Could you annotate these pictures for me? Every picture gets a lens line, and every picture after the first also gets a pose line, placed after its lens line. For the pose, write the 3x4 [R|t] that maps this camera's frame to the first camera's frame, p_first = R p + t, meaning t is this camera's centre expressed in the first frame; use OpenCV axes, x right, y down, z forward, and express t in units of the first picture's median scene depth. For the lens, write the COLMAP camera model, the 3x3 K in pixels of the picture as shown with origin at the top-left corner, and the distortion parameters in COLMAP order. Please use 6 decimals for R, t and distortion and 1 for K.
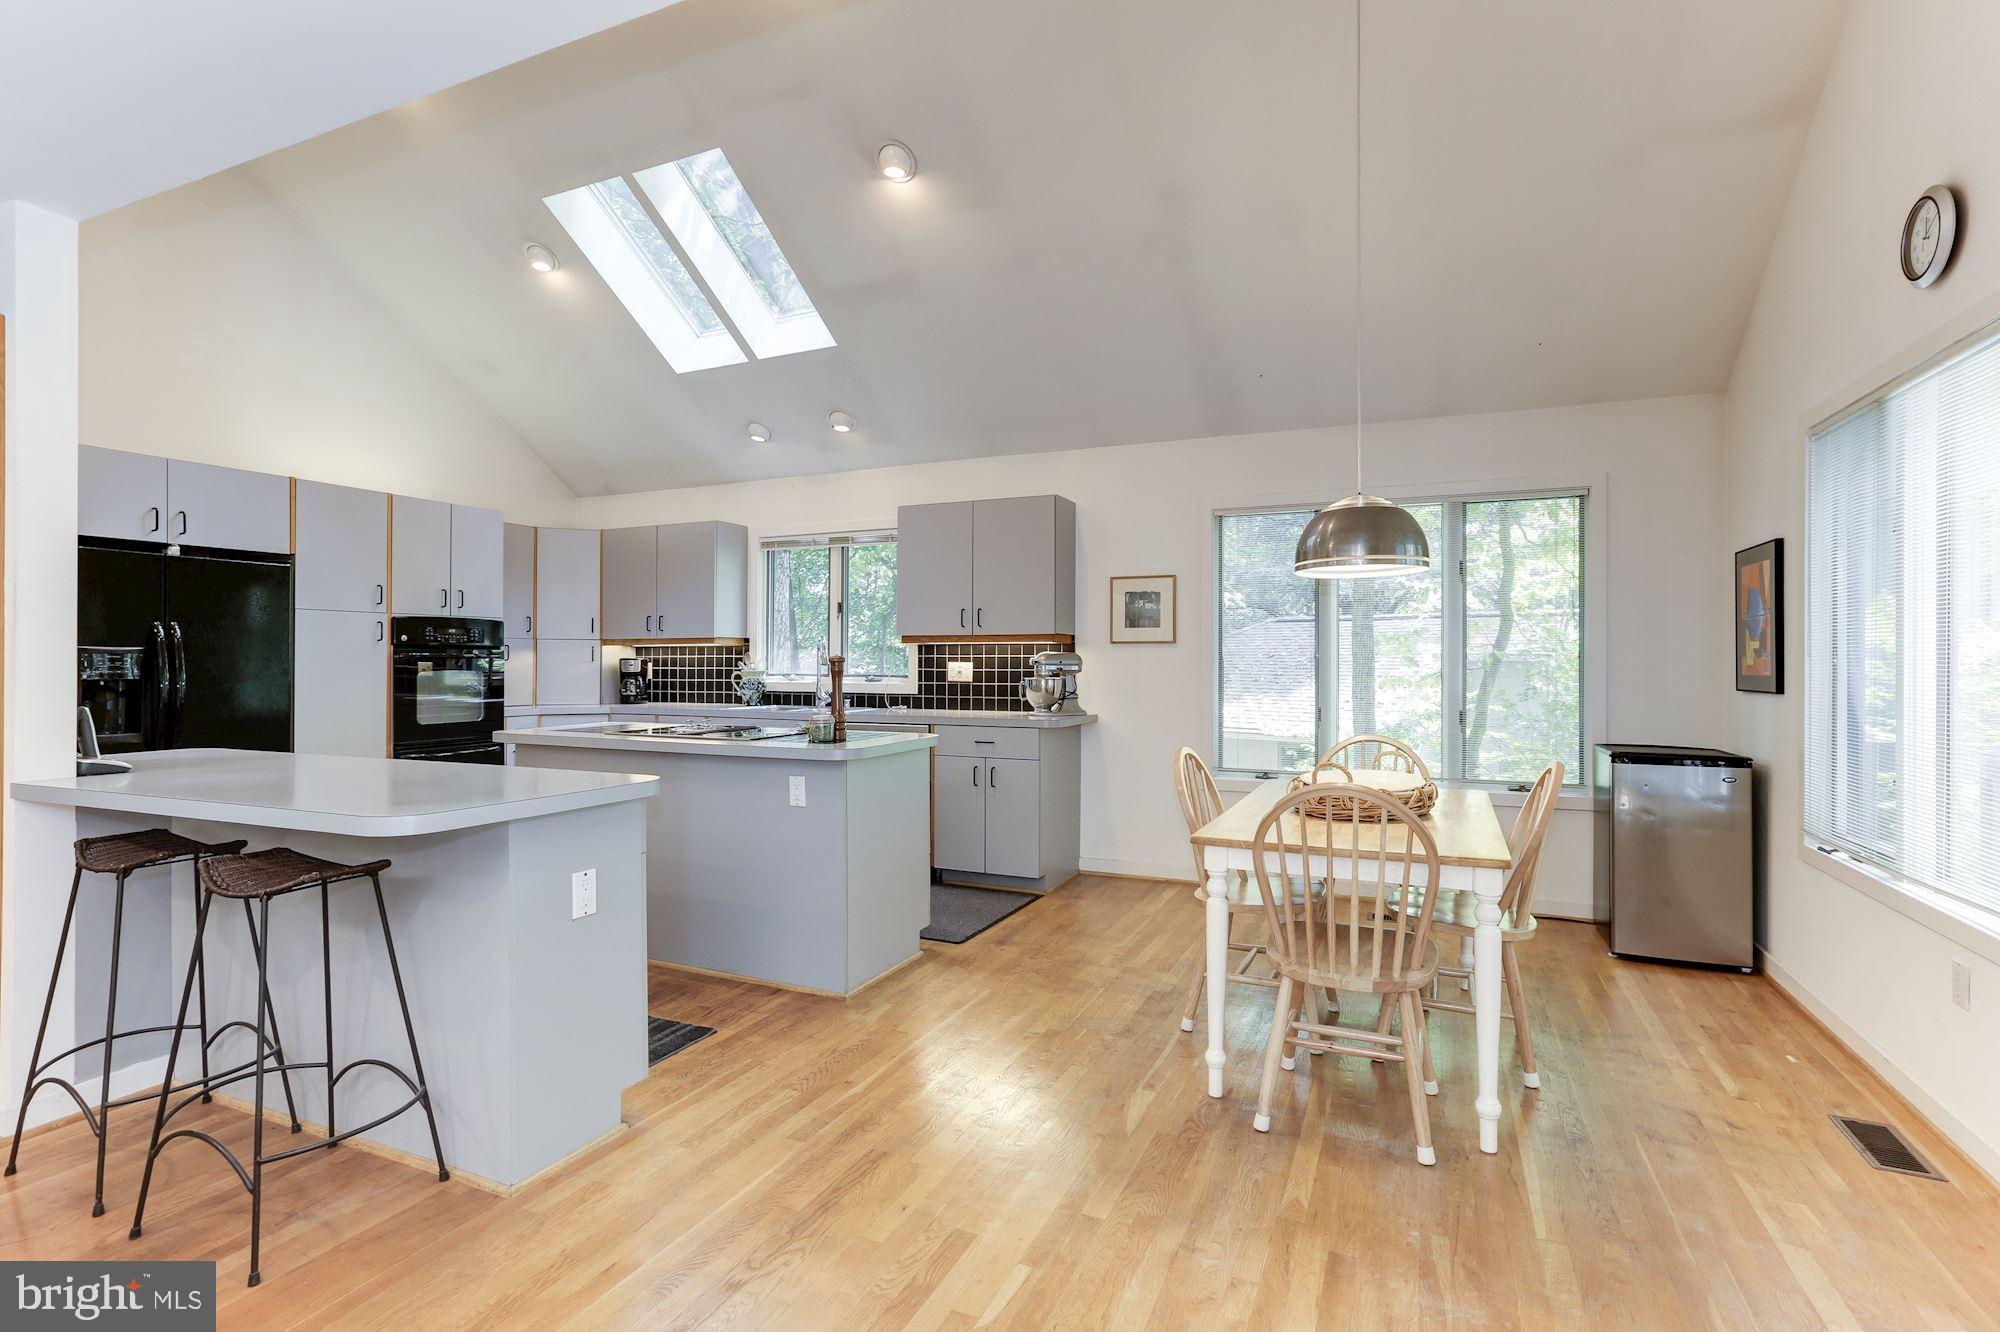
lens RADIAL K [[955.5, 0, 1008.8], [0, 955.5, 658.6], [0, 0, 1]] dist [-0.027522, 0.025333]
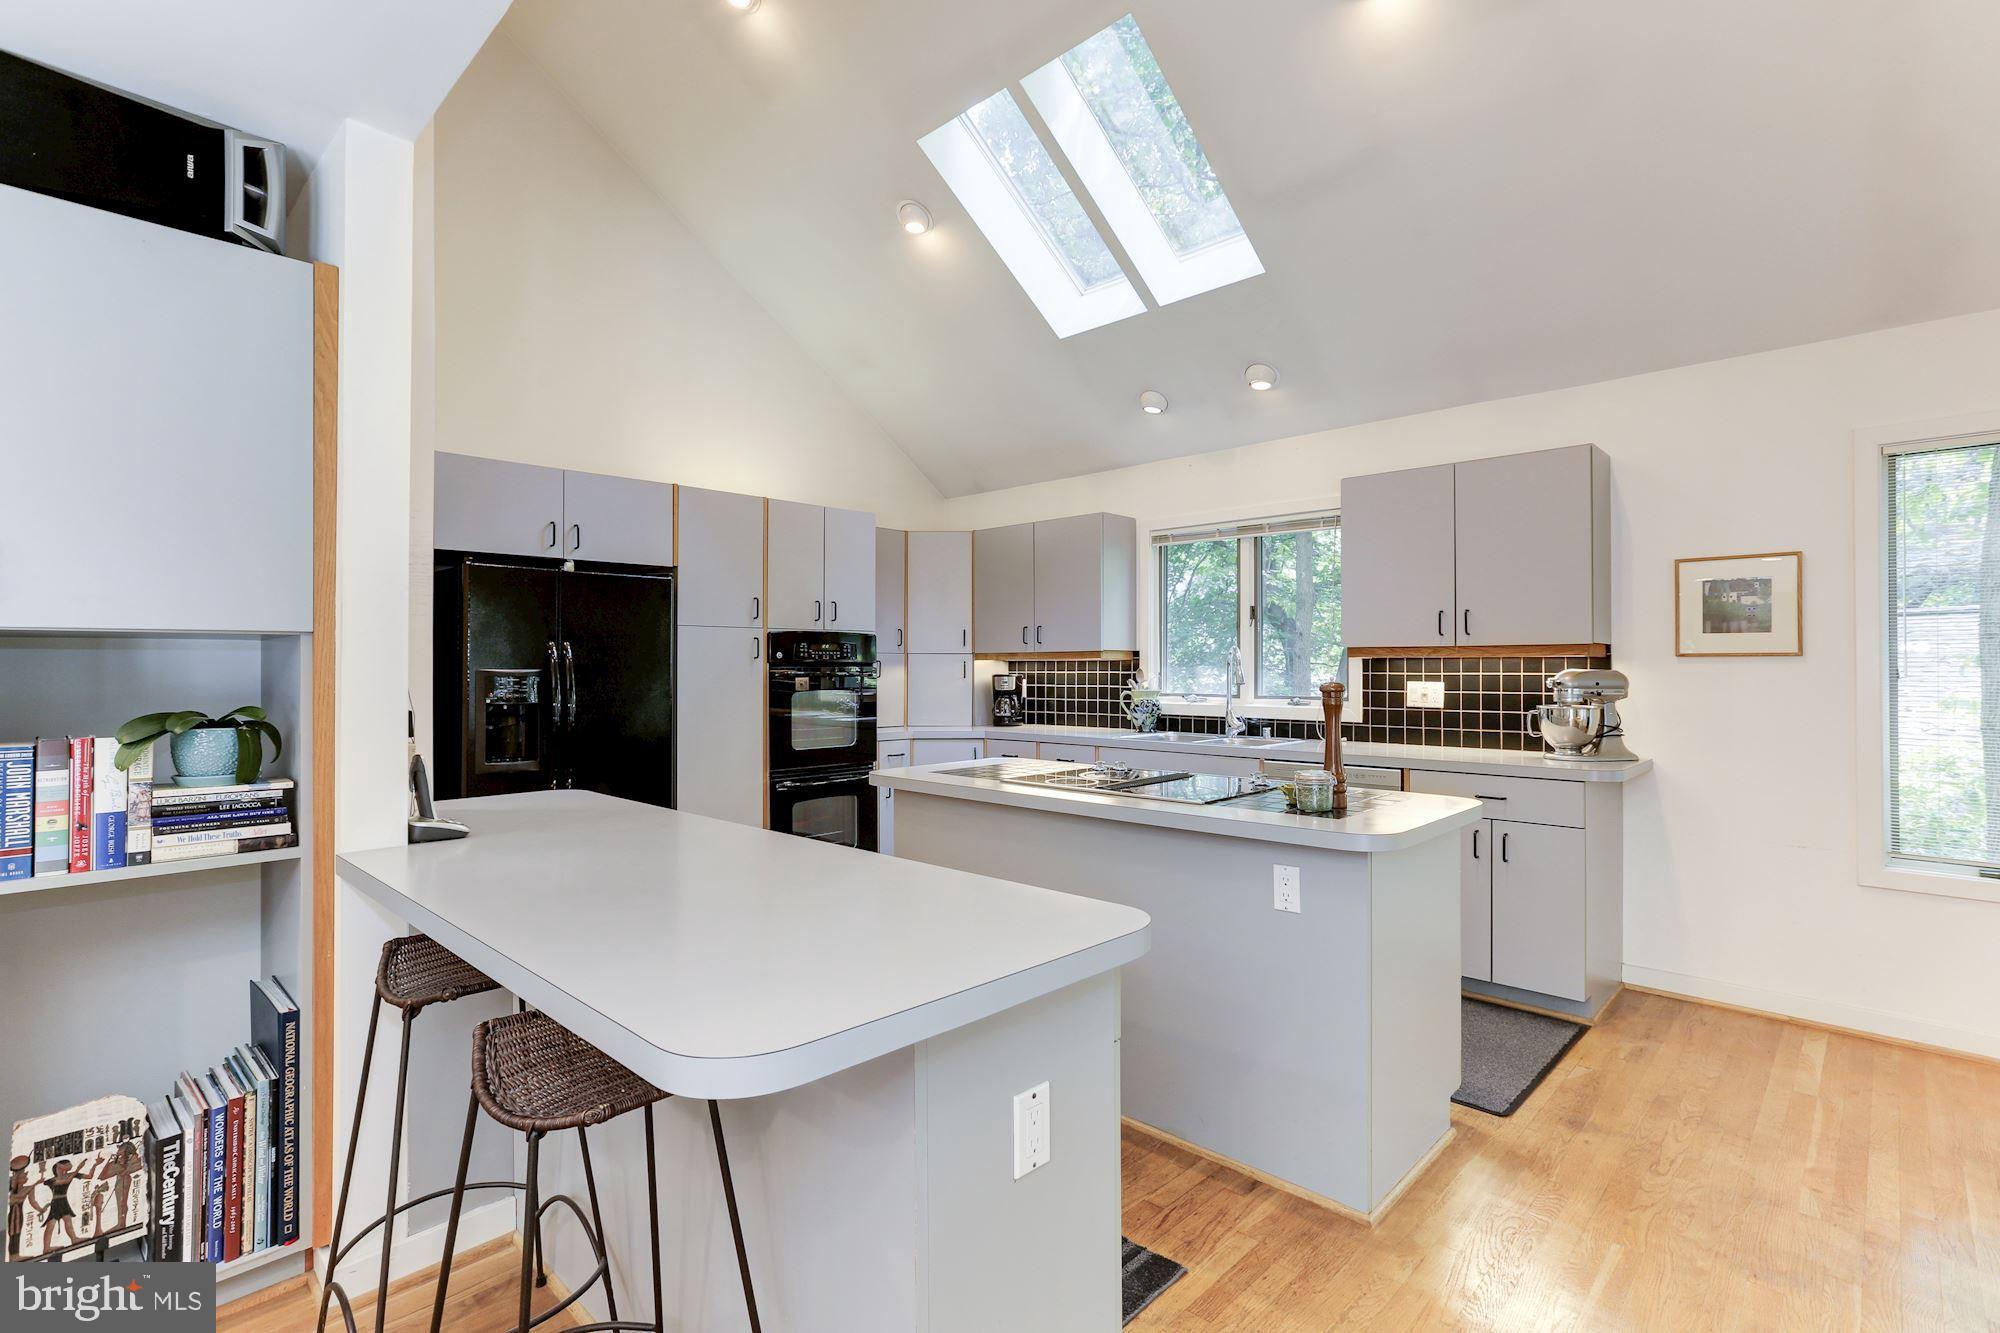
lens RADIAL K [[955.5, 0, 1008.8], [0, 955.5, 659.1], [0, 0, 1]] dist [-0.027522, 0.025333]
pose [[0.941869, -0.004766, -0.335947, -0.113121], [0.002759, 0.999975, -0.006450, -0.010584], [0.335970, 0.005148, 0.941859, 0.195967]]
